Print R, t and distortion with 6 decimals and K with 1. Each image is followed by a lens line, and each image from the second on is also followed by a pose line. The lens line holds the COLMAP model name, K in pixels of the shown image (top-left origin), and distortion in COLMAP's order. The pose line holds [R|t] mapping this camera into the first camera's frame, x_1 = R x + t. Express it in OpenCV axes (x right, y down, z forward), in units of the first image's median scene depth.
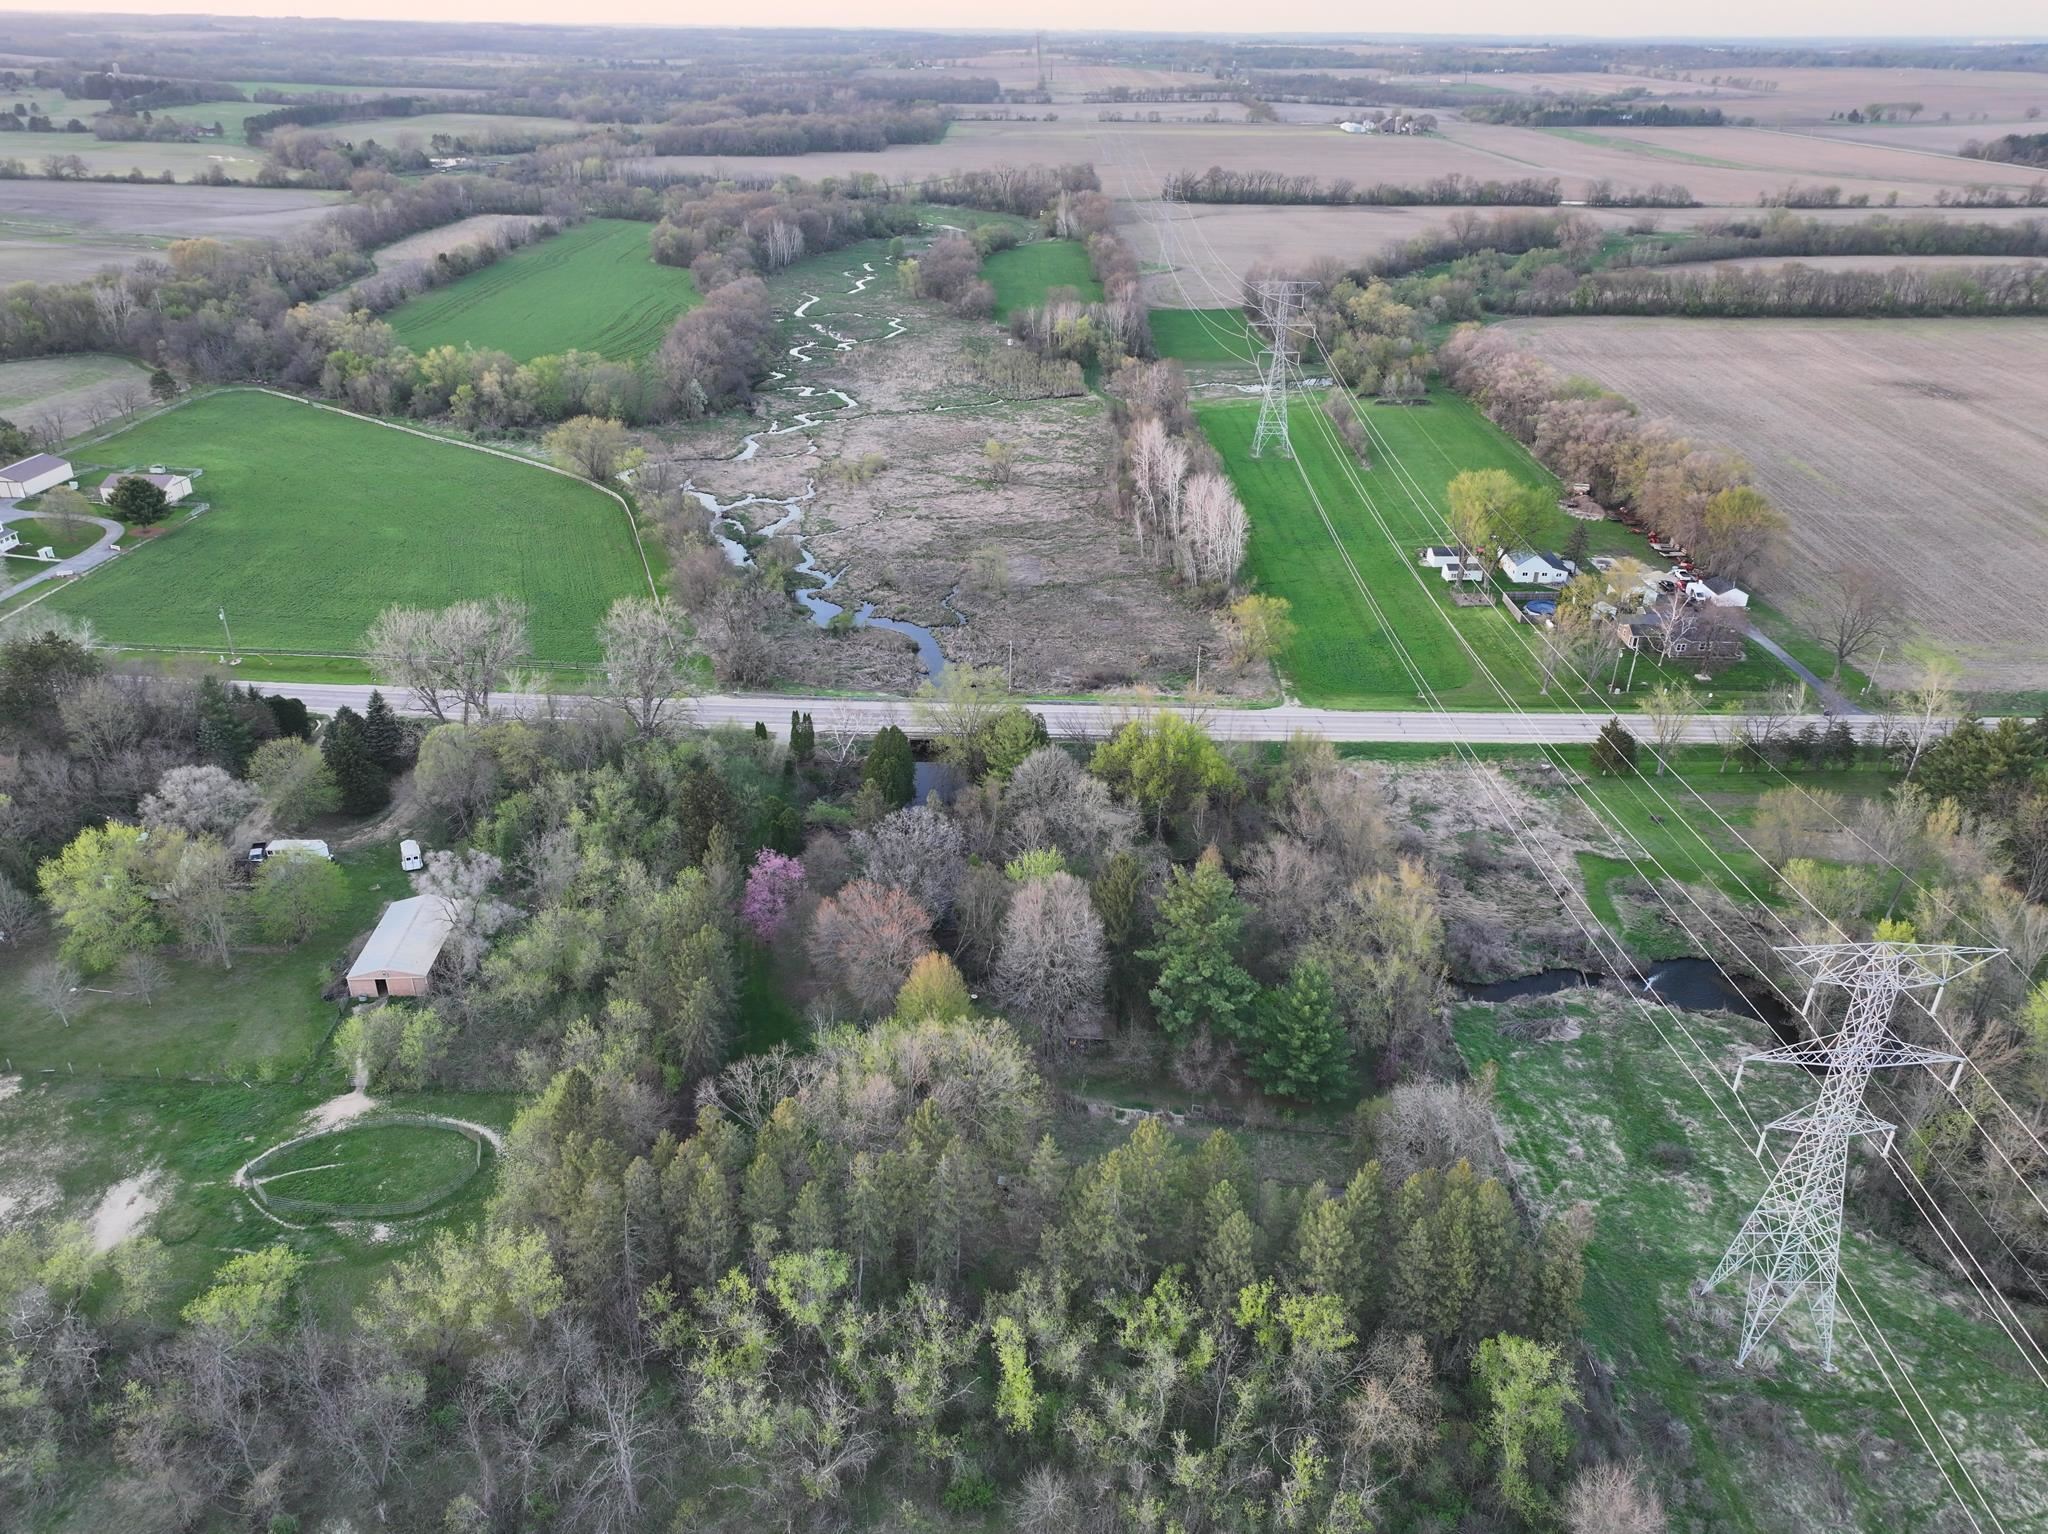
lens RADIAL K [[1433.1, 0, 1031.1], [0, 1433.1, 759.8], [0, 0, 1]] dist [-0.003137, 0.022022]
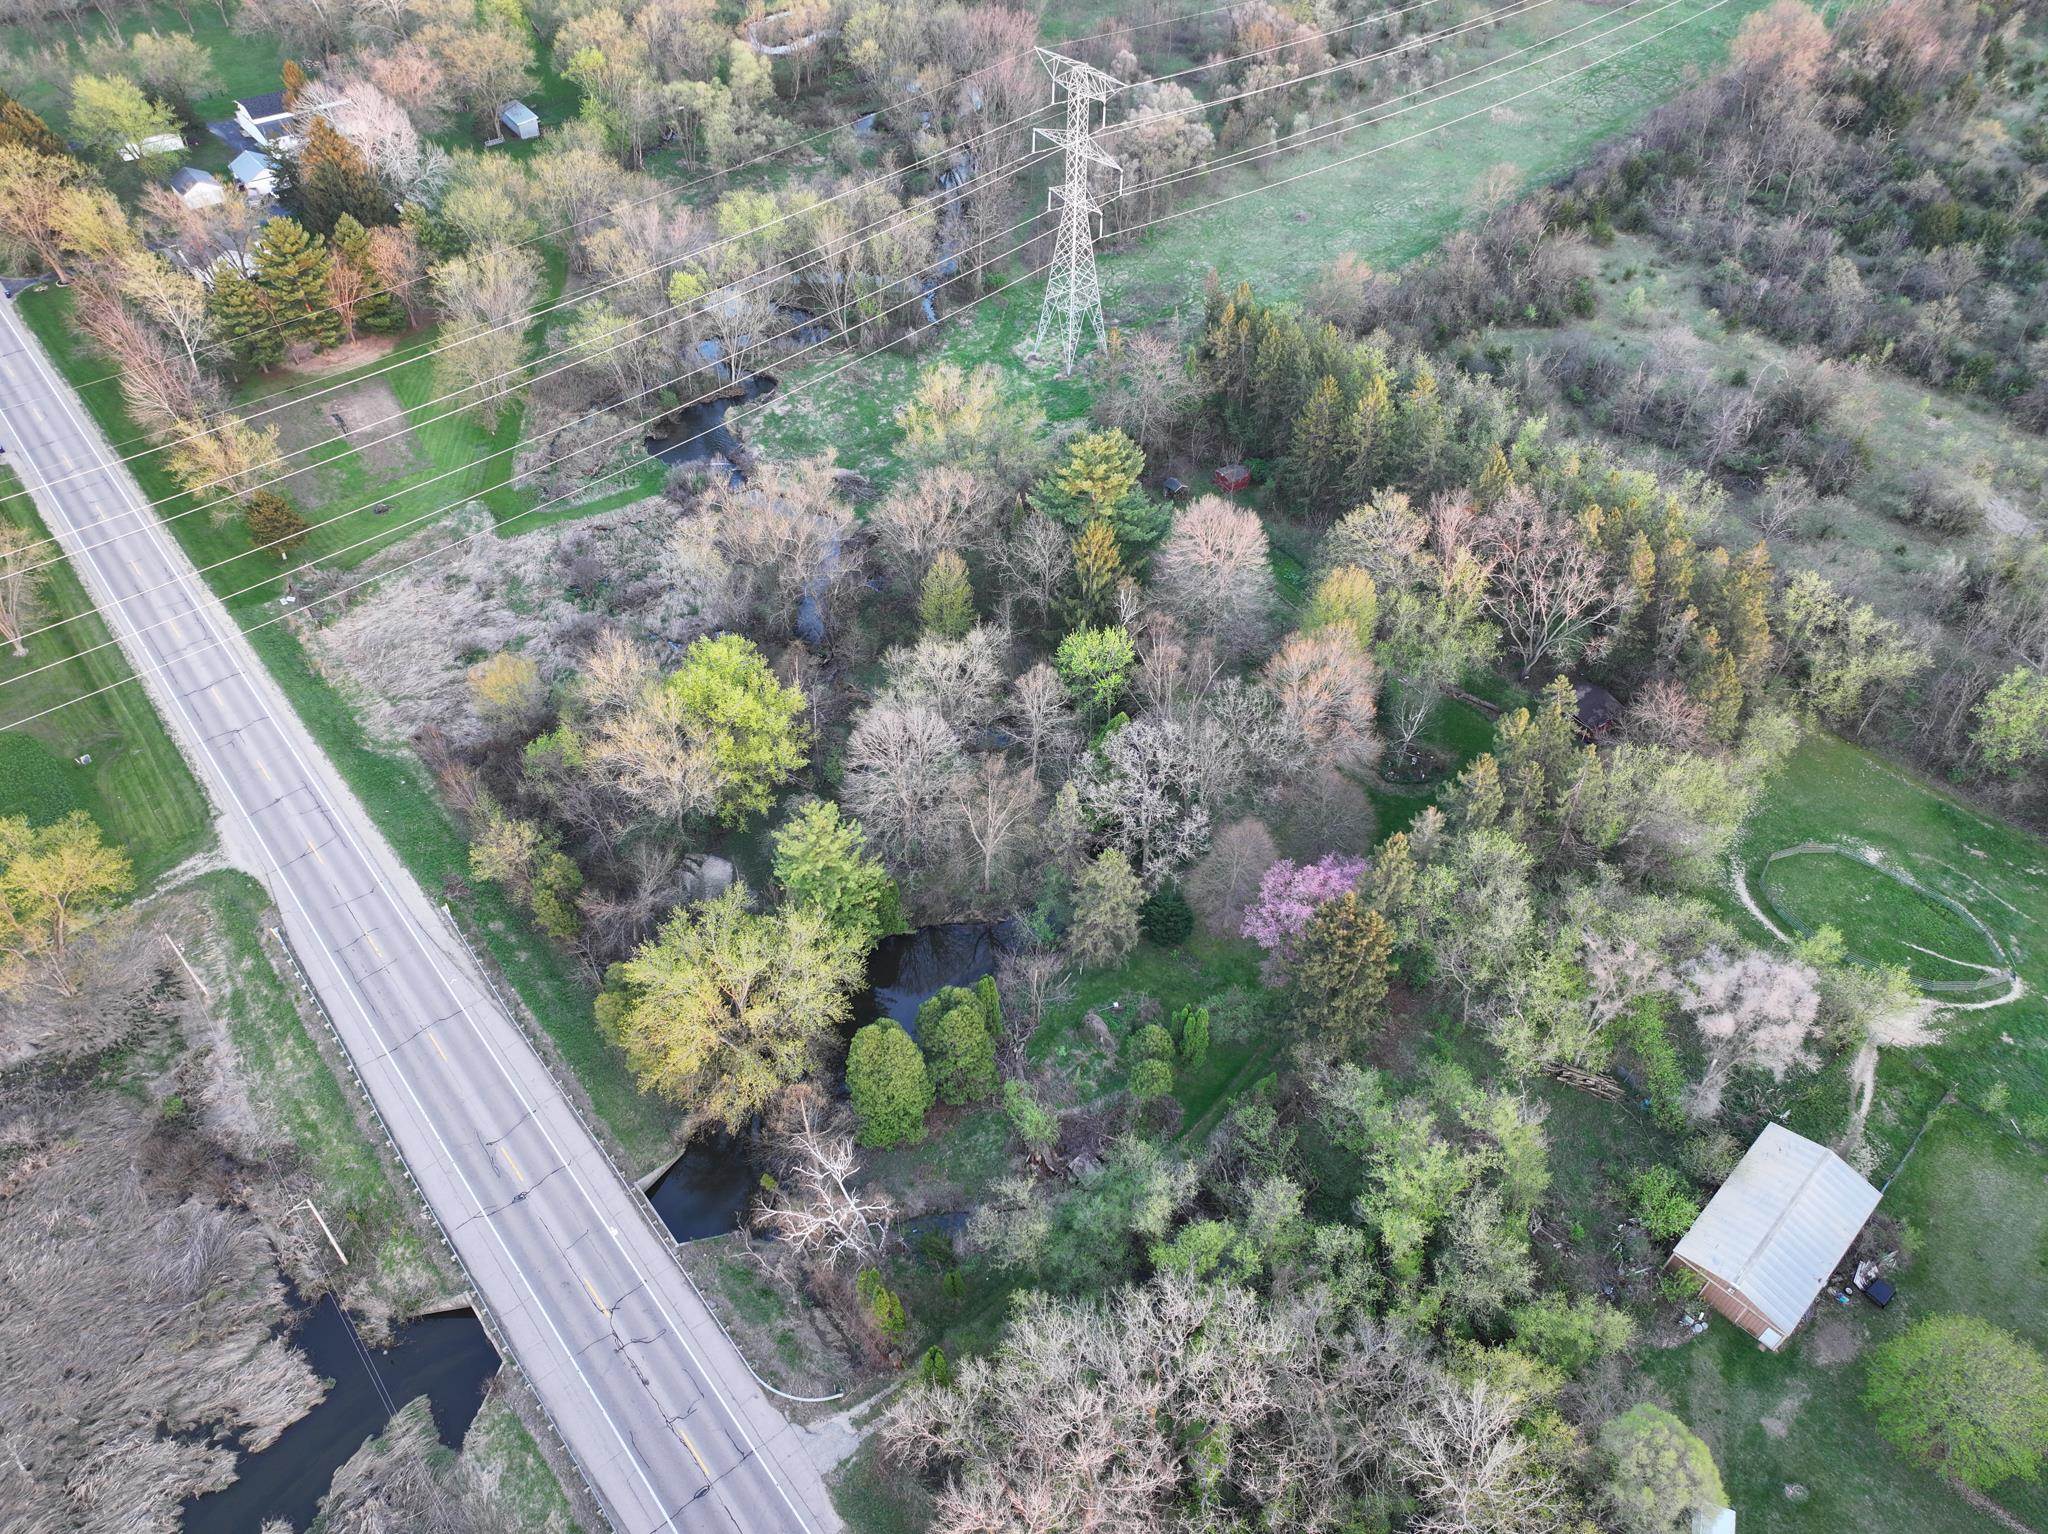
lens RADIAL K [[1433.1, 0, 1031.1], [0, 1433.1, 759.8], [0, 0, 1]] dist [-0.003137, 0.022022]
pose [[-0.651134, -0.545688, 0.527492, -0.175959], [0.329271, 0.423094, 0.844140, -0.244475], [-0.683816, 0.723337, -0.095811, 0.455748]]
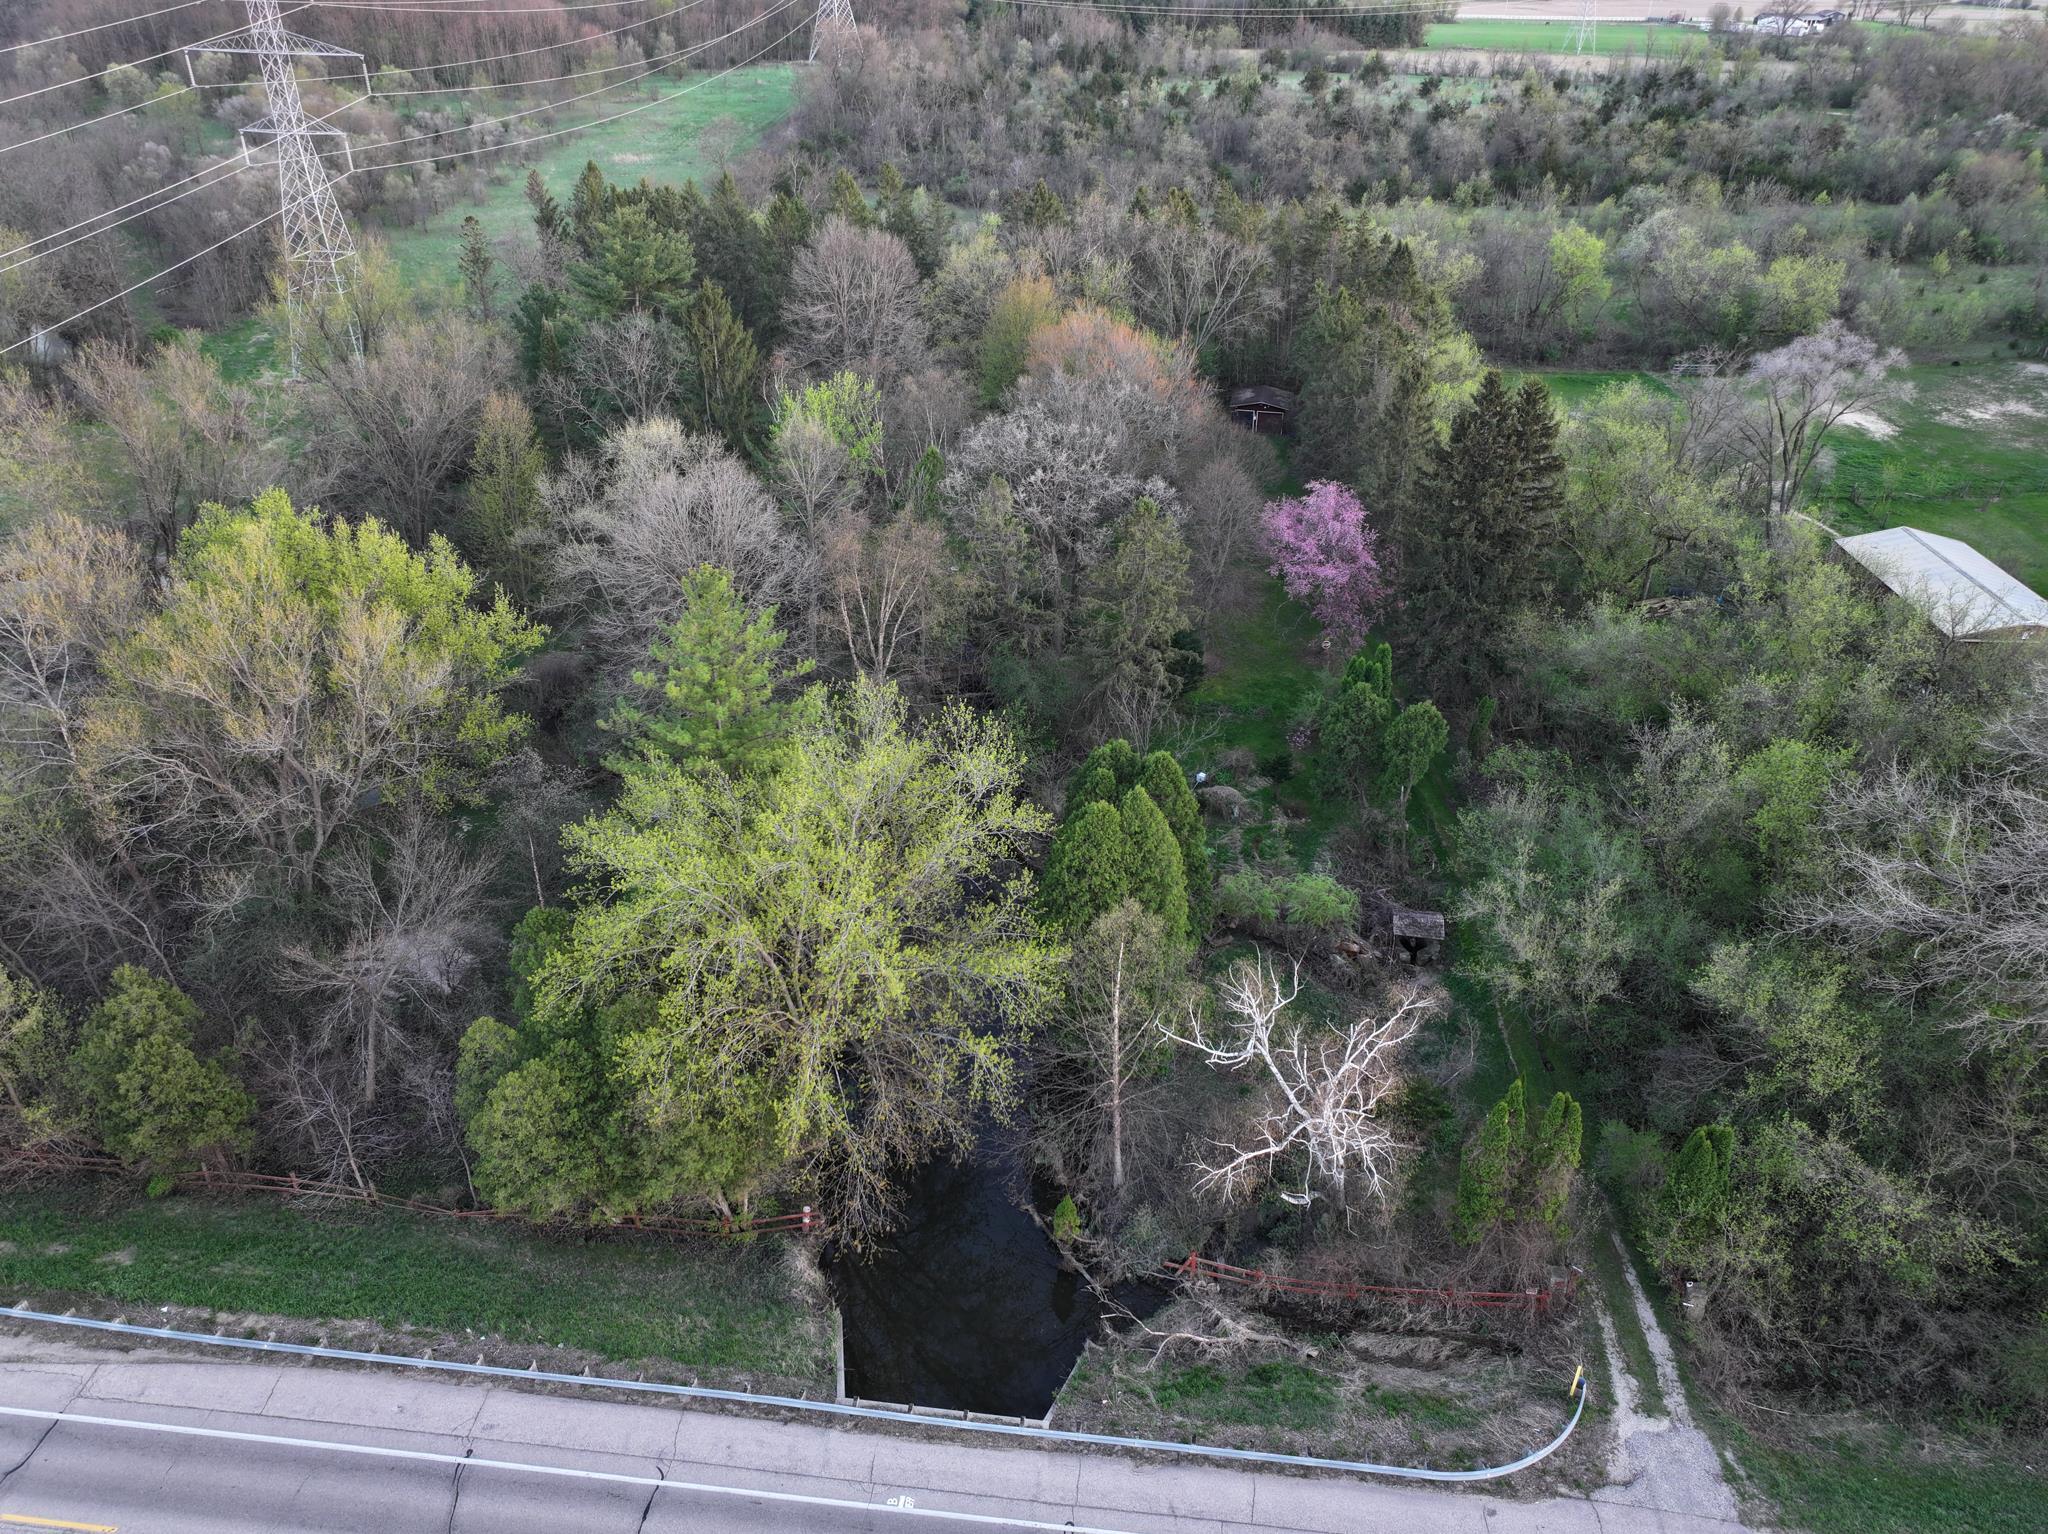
lens RADIAL K [[1433.1, 0, 1031.1], [0, 1433.1, 759.8], [0, 0, 1]] dist [-0.003137, 0.022022]
pose [[-0.995337, -0.067354, 0.069048, -0.048216], [0.022155, 0.537065, 0.843250, -0.127472], [-0.093879, 0.840848, -0.533068, 0.554021]]
